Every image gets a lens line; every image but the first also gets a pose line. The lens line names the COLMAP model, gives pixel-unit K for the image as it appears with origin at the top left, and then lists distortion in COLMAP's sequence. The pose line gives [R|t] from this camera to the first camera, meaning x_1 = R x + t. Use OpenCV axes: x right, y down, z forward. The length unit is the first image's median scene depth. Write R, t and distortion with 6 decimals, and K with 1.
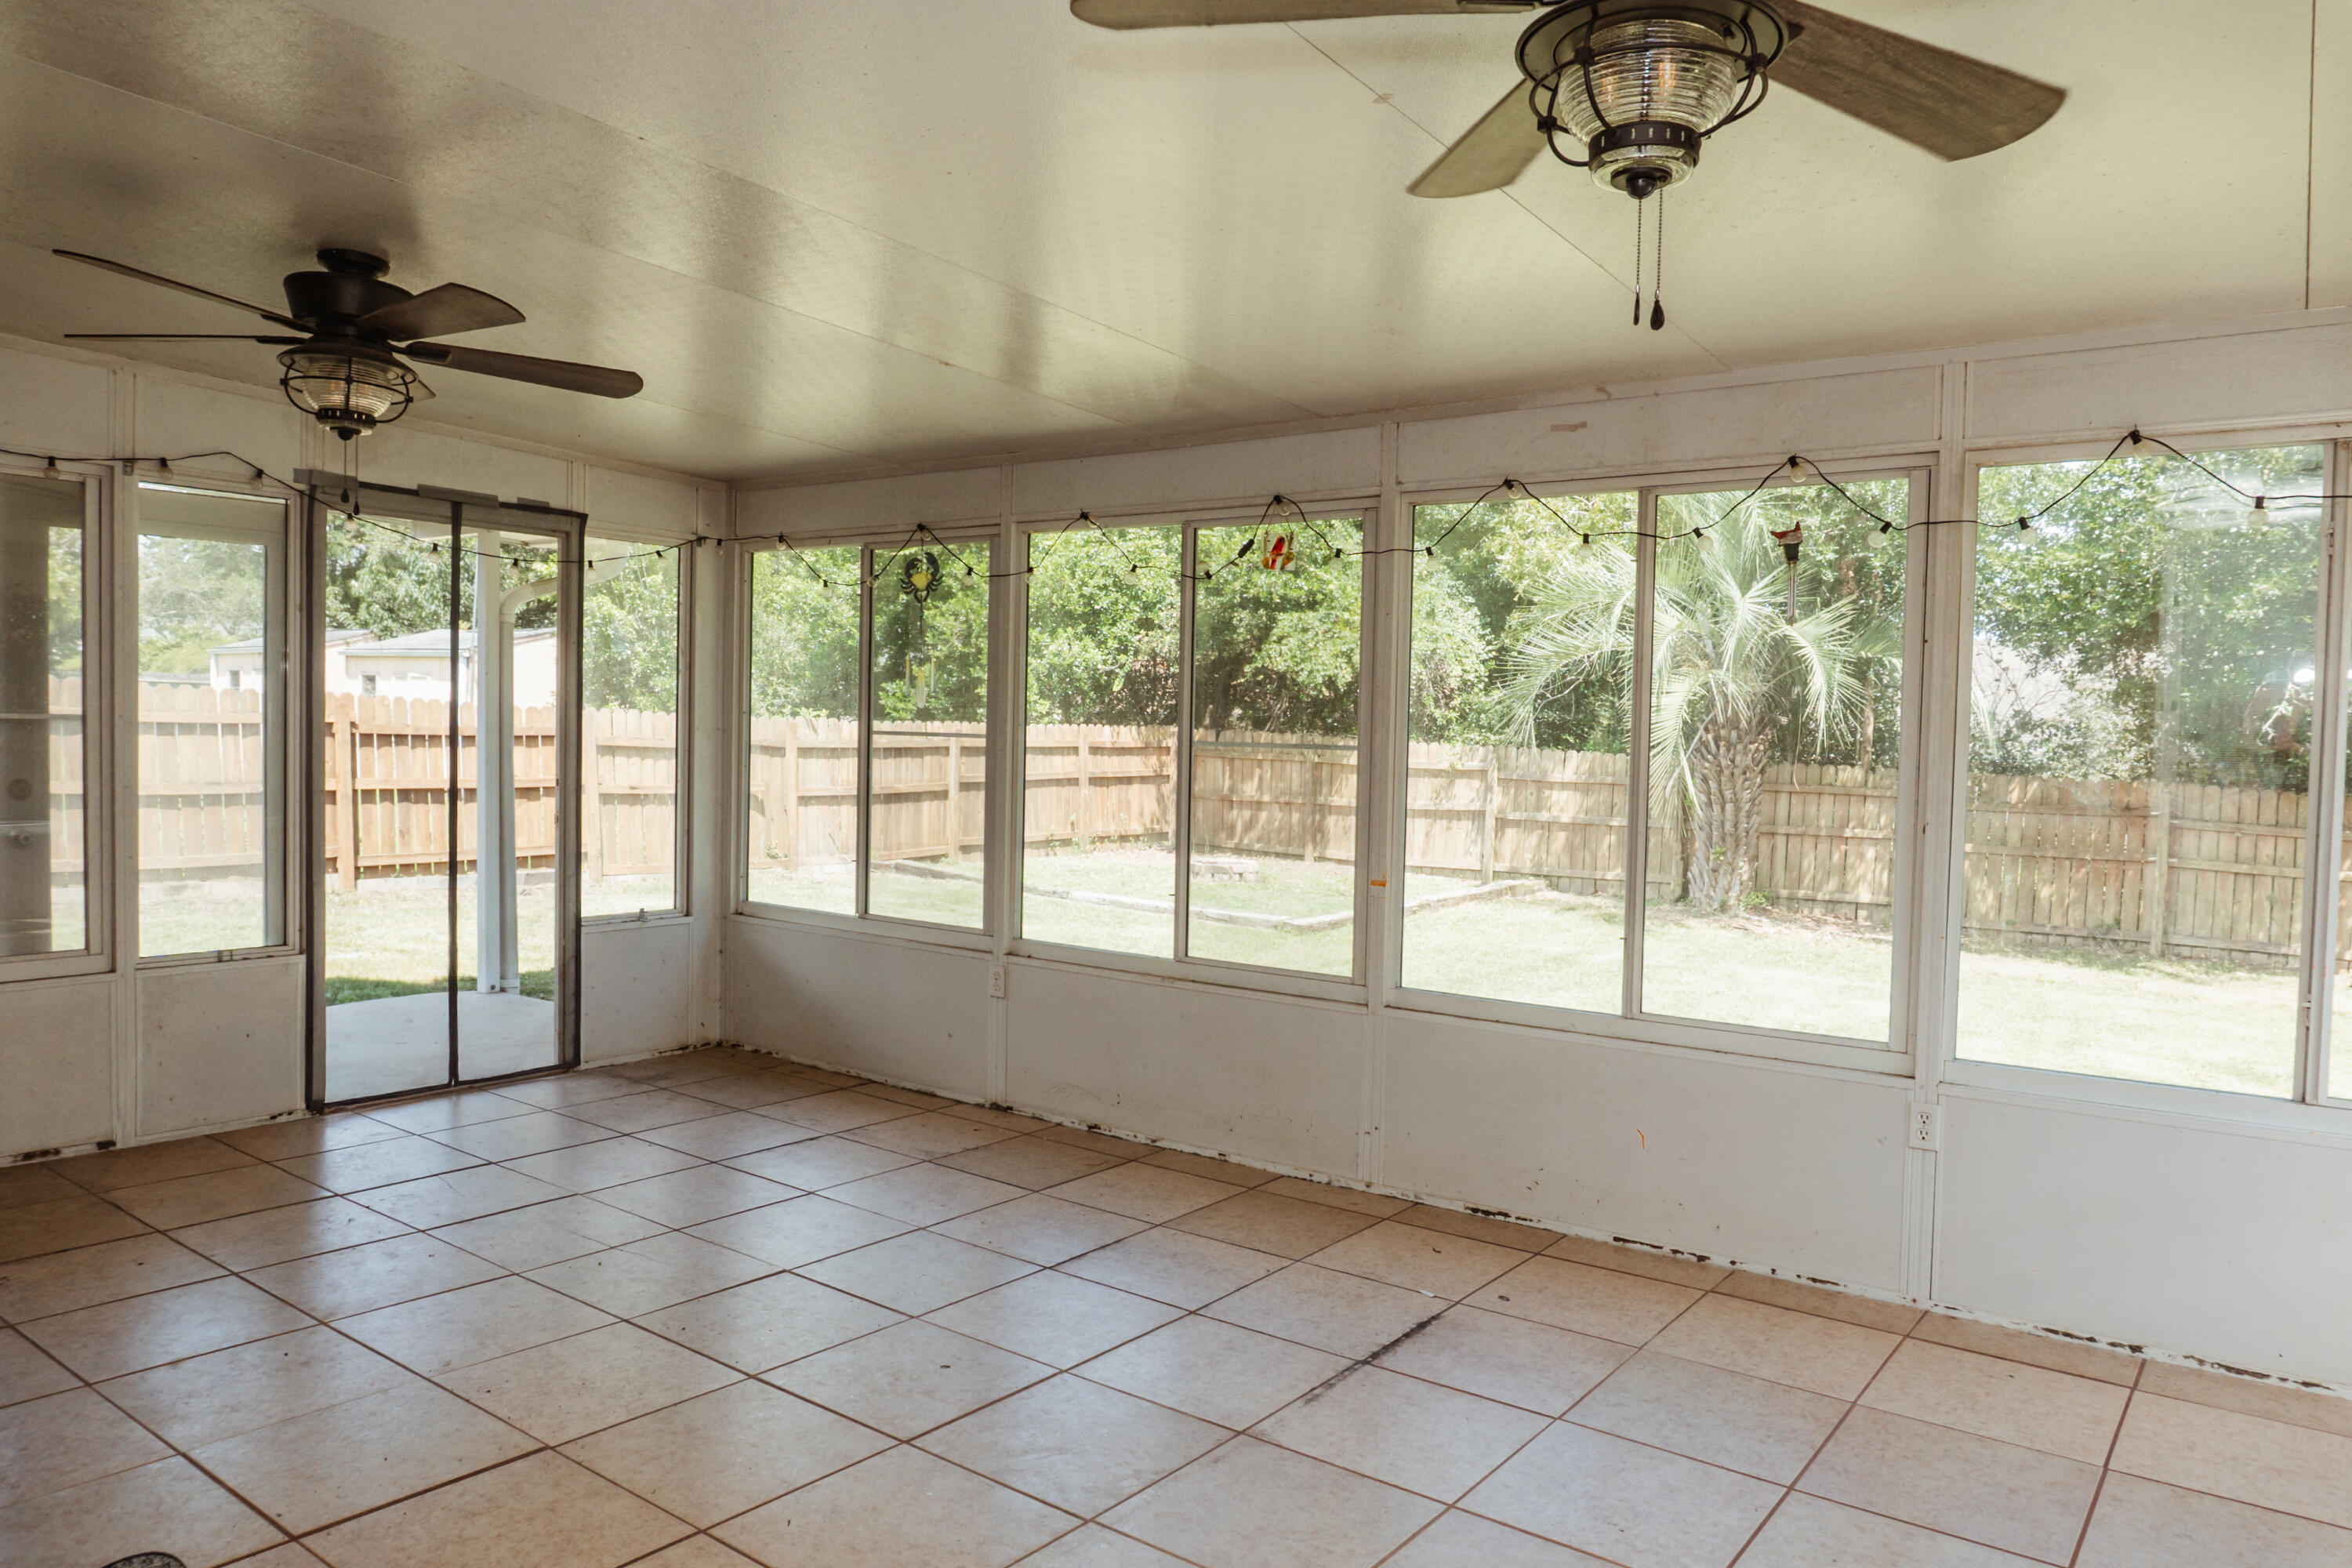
lens RADIAL K [[1578.3, 0, 1189.8], [0, 1578.3, 780.5], [0, 0, 1]] dist [-0.058091, 0.007280]
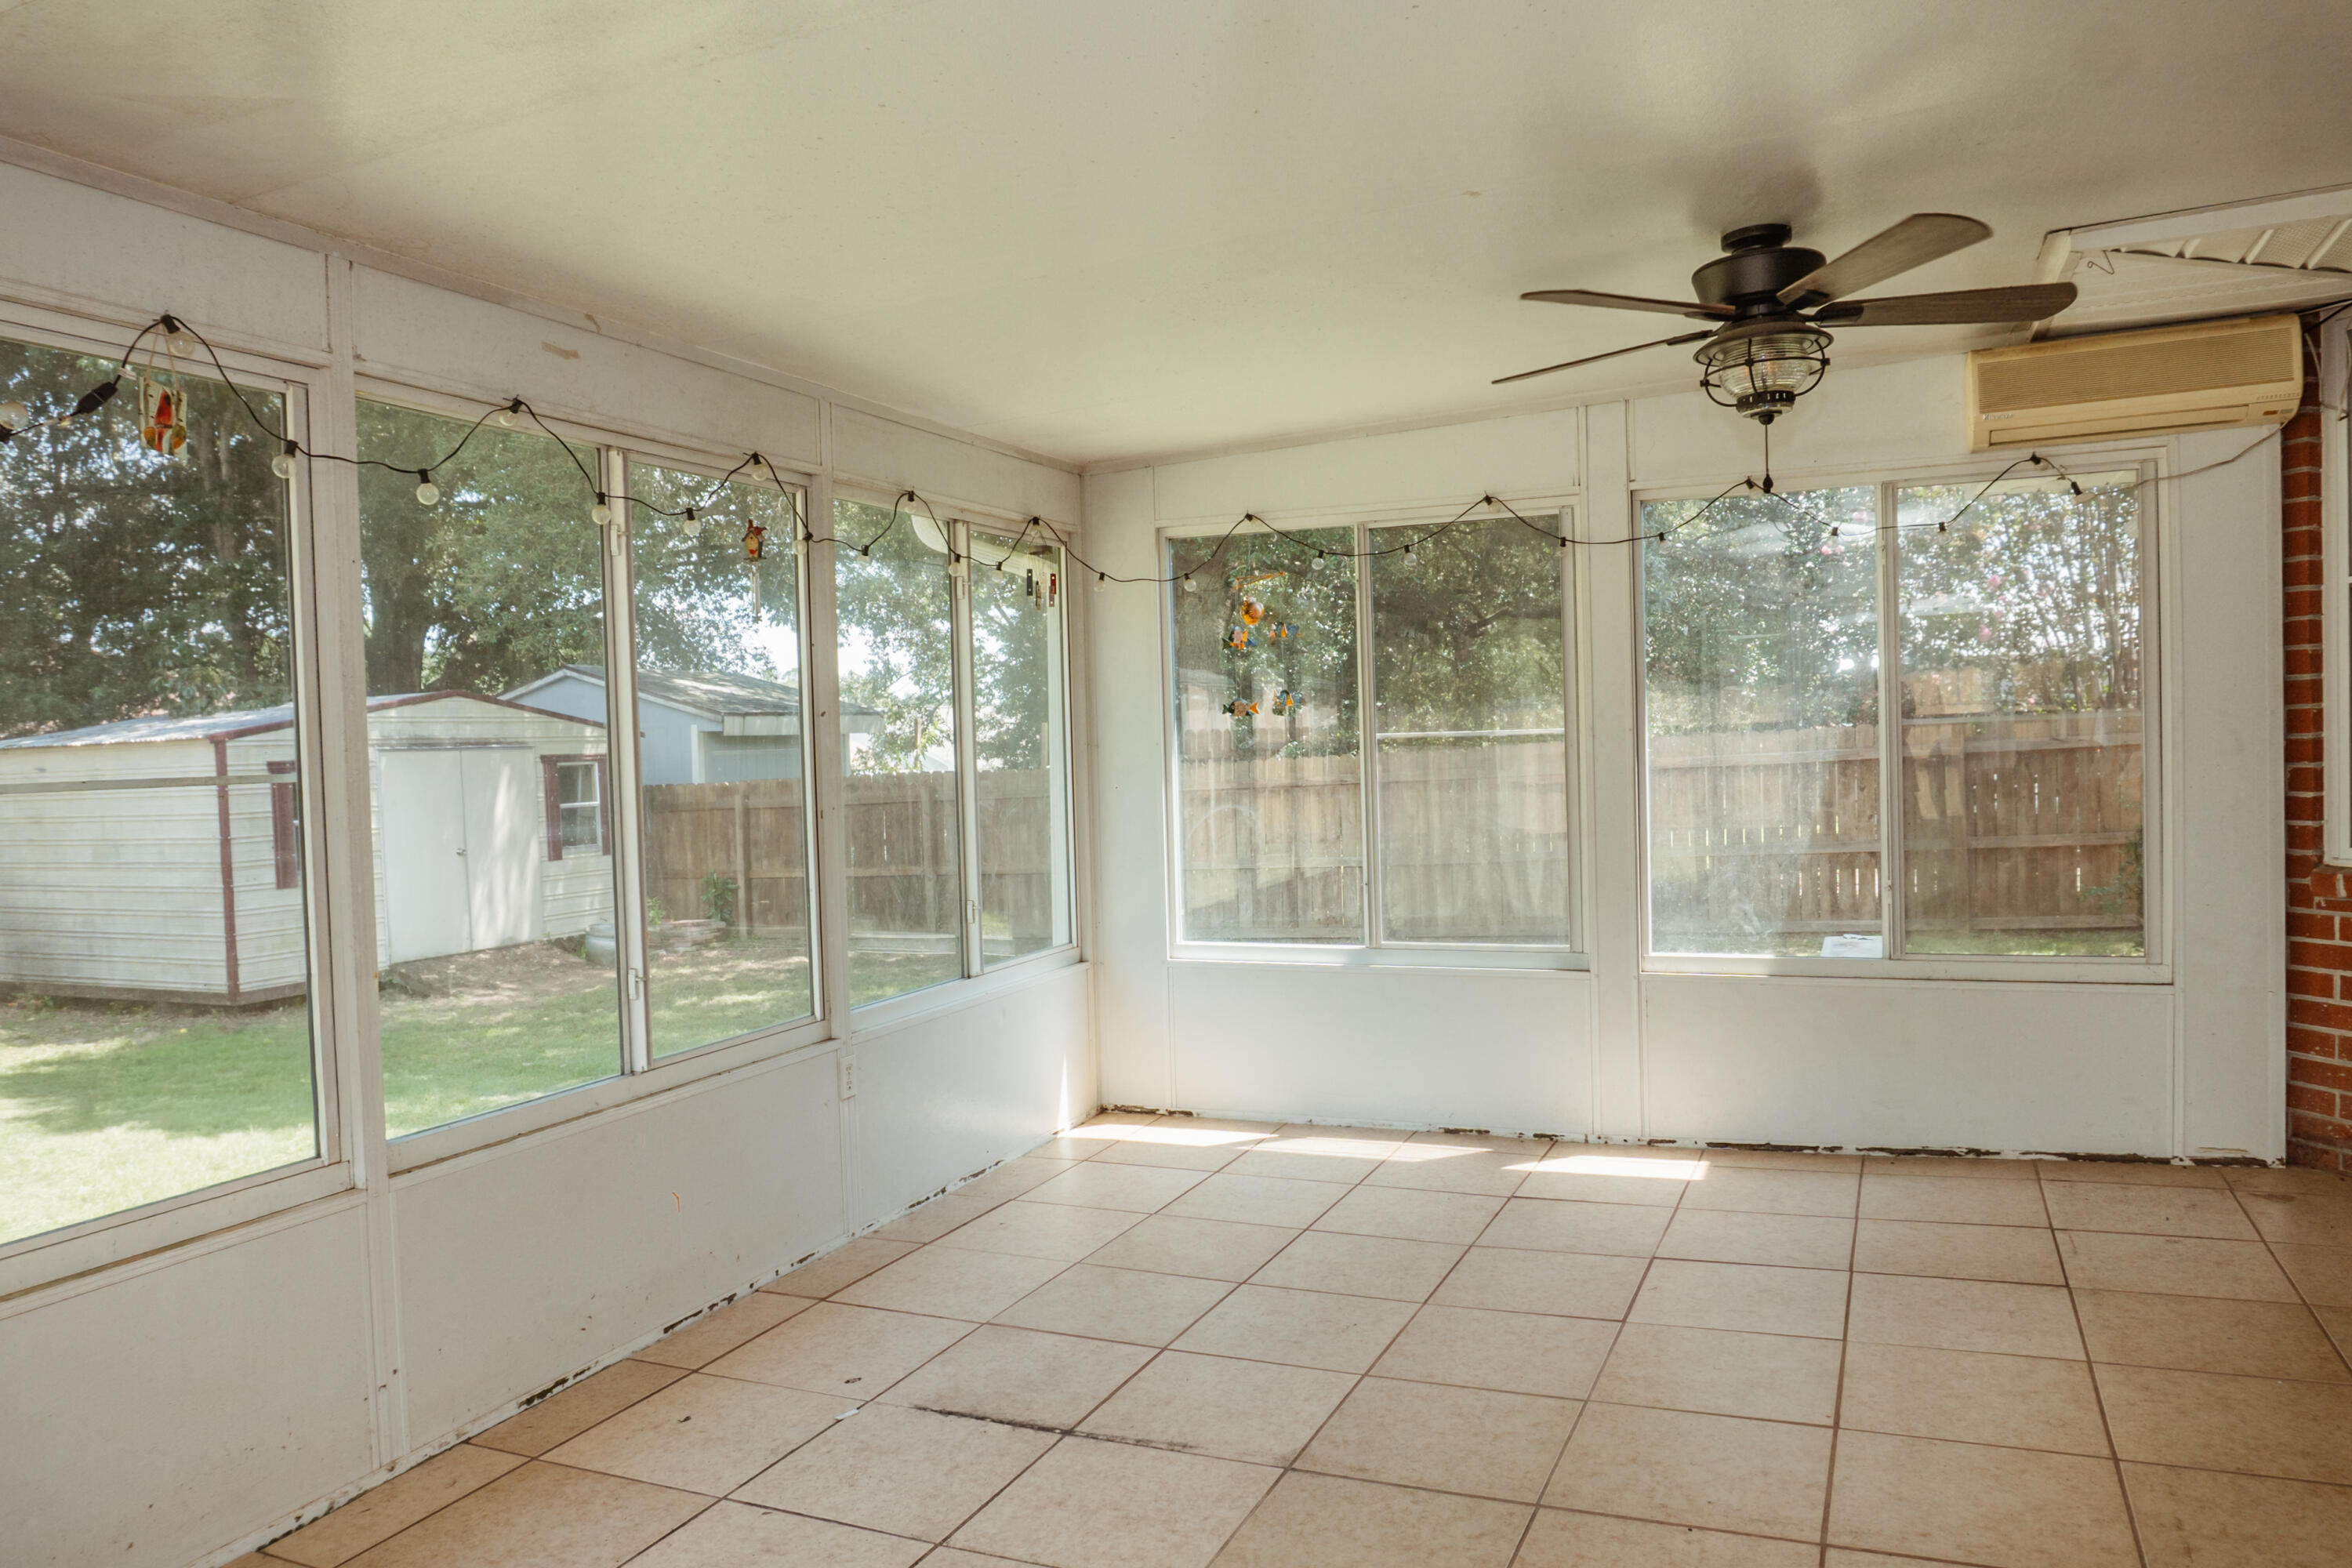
lens RADIAL K [[1578.3, 0, 1188.6], [0, 1578.3, 783.1], [0, 0, 1]] dist [-0.058091, 0.007280]
pose [[-0.226324, -0.037218, 0.973341, -0.656606], [0.068537, 0.996185, 0.054028, -0.031840], [-0.971638, 0.078938, -0.222909, 0.965192]]
